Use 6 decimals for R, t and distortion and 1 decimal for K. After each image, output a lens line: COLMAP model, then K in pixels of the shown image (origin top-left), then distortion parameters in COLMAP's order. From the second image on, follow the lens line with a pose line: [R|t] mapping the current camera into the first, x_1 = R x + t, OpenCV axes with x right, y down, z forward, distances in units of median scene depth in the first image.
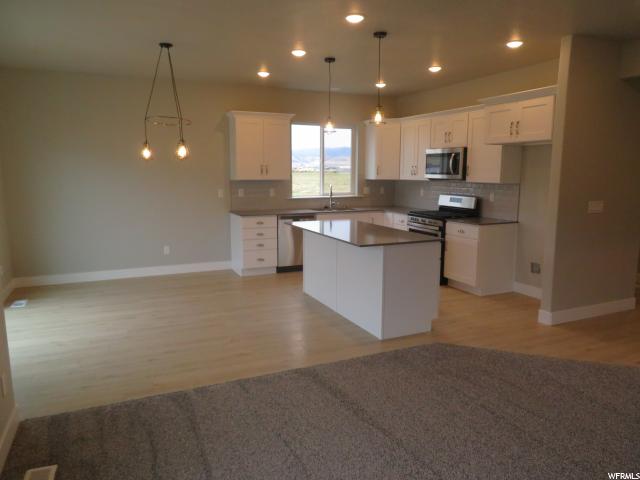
lens RADIAL K [[447.6, 0, 320.0], [0, 447.6, 240.0], [0, 0, 1]] dist [0.007719, 0.003595]
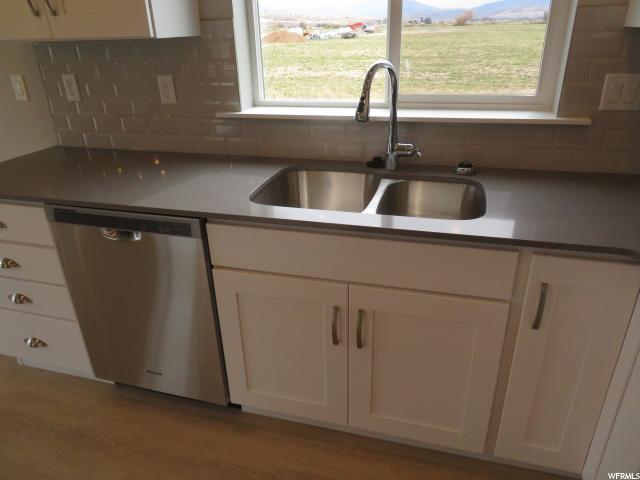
lens RADIAL K [[447.6, 0, 320.0], [0, 447.6, 240.0], [0, 0, 1]] dist [0.007719, 0.003595]
pose [[0.767493, 0.239238, -0.594743, 0.160060], [-0.080530, 0.956385, 0.280789, -0.111075], [0.635979, -0.167609, 0.753285, 0.906336]]
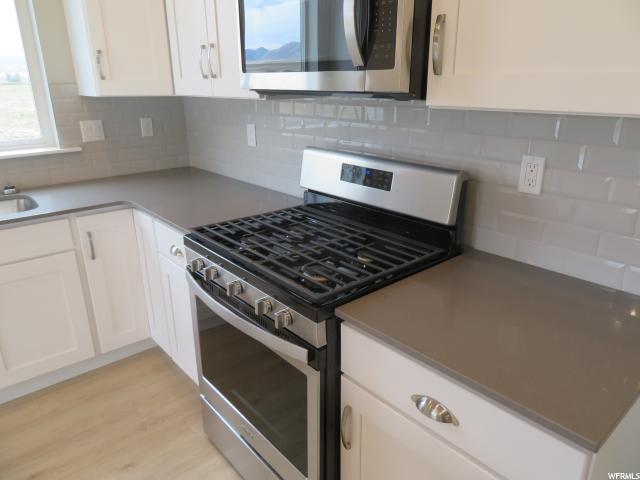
lens RADIAL K [[447.6, 0, 320.0], [0, 447.6, 240.0], [0, 0, 1]] dist [0.007719, 0.003595]
pose [[0.956924, -0.108826, 0.269172, 0.199664], [0.057055, 0.979503, 0.193179, -0.101725], [-0.284677, -0.169500, 0.943519, 0.736467]]
